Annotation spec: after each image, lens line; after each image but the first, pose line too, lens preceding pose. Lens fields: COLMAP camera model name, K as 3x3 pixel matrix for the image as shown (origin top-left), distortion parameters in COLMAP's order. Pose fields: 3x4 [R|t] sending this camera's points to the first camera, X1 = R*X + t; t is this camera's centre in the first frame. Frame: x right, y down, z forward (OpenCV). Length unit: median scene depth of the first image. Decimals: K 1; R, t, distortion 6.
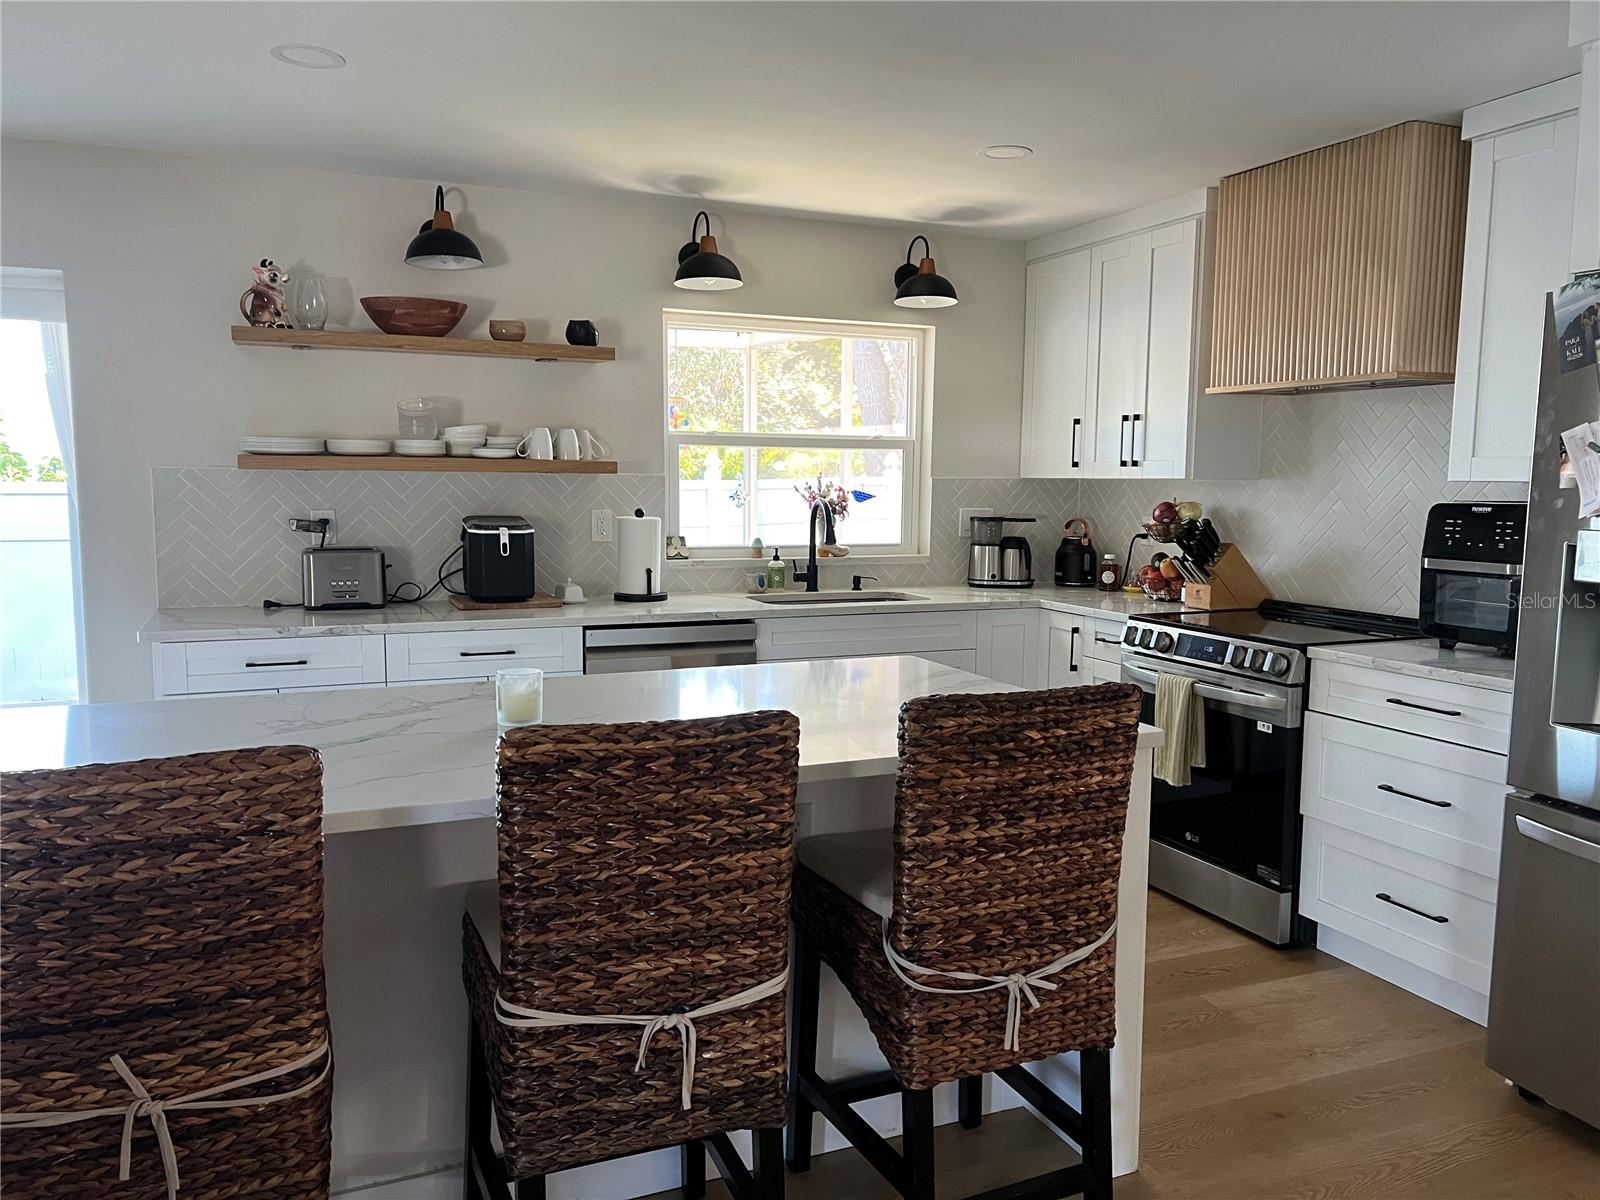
lens RADIAL K [[1216.6, 0, 800.8], [0, 1216.6, 600.8], [0, 0, 1]] dist [0.055733, -0.008208]
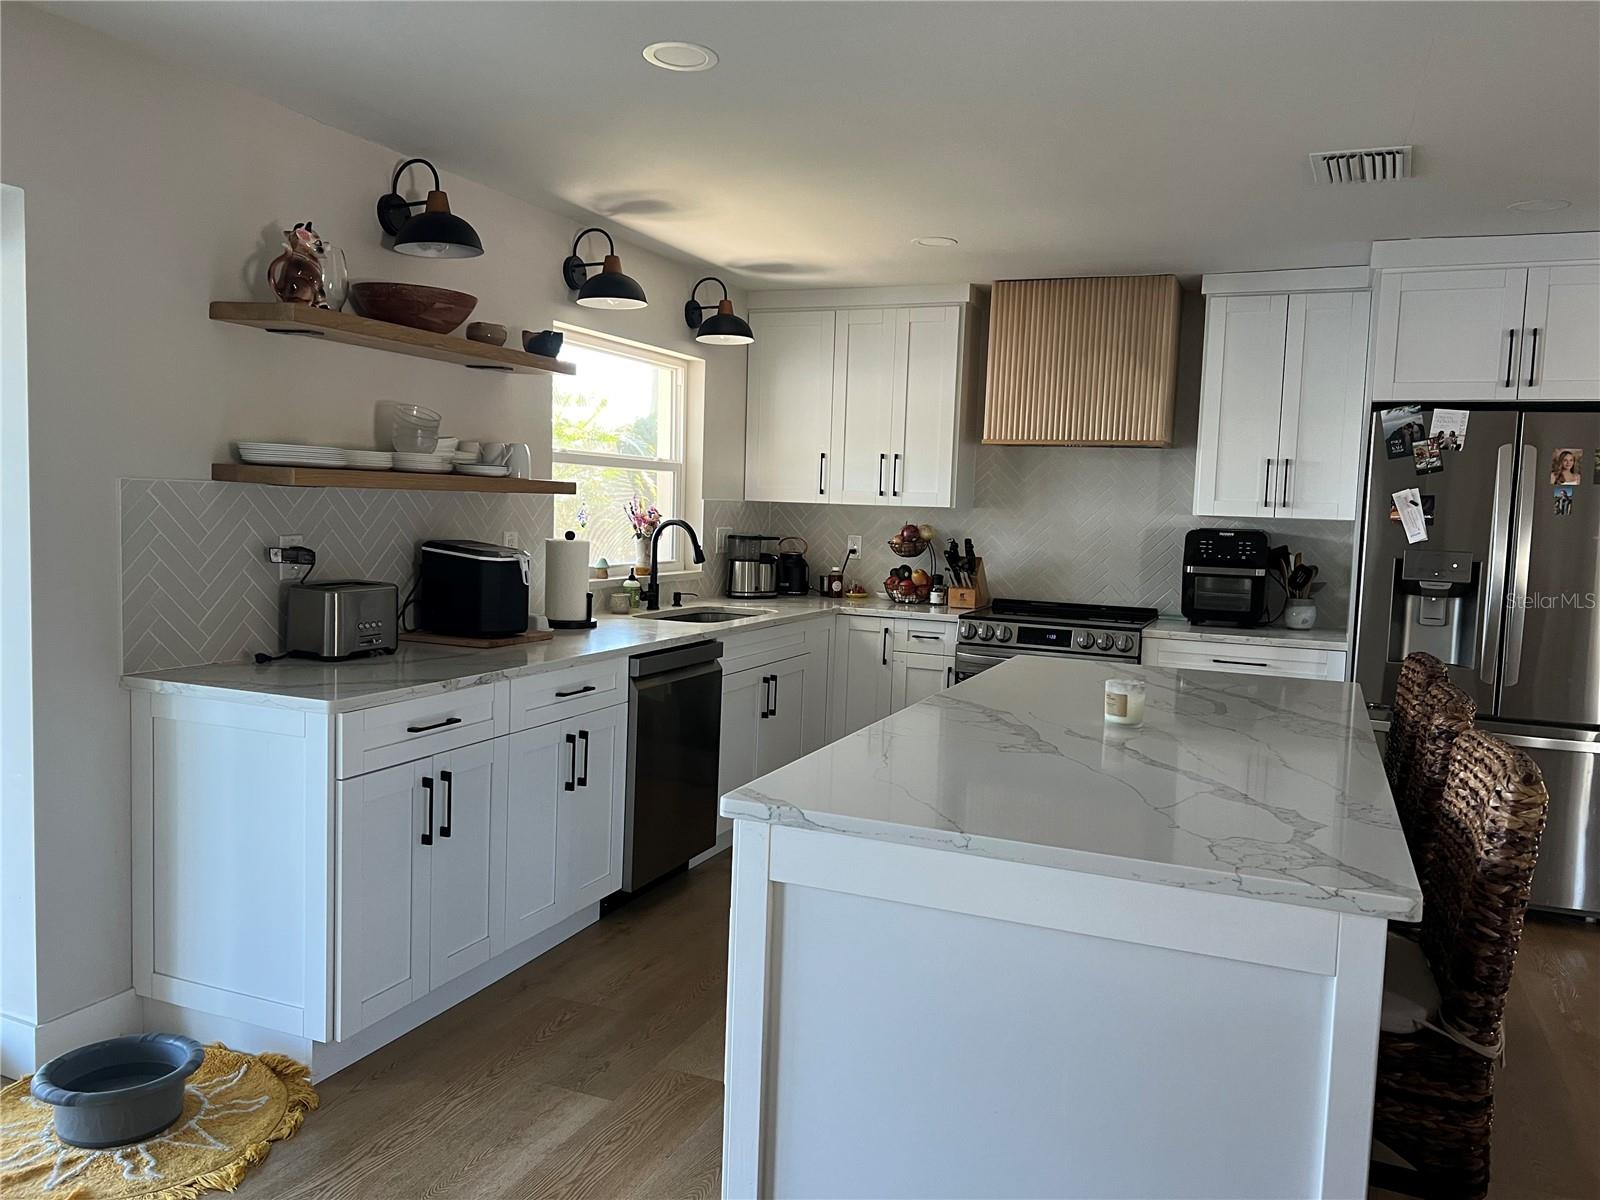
lens RADIAL K [[1216.6, 0, 801.5], [0, 1216.6, 603.0], [0, 0, 1]] dist [0.055733, -0.008208]
pose [[0.720401, -0.044262, 0.692144, -0.677046], [0.044731, 0.998849, 0.017317, -0.028173], [-0.692114, 0.018485, 0.721551, 0.189547]]
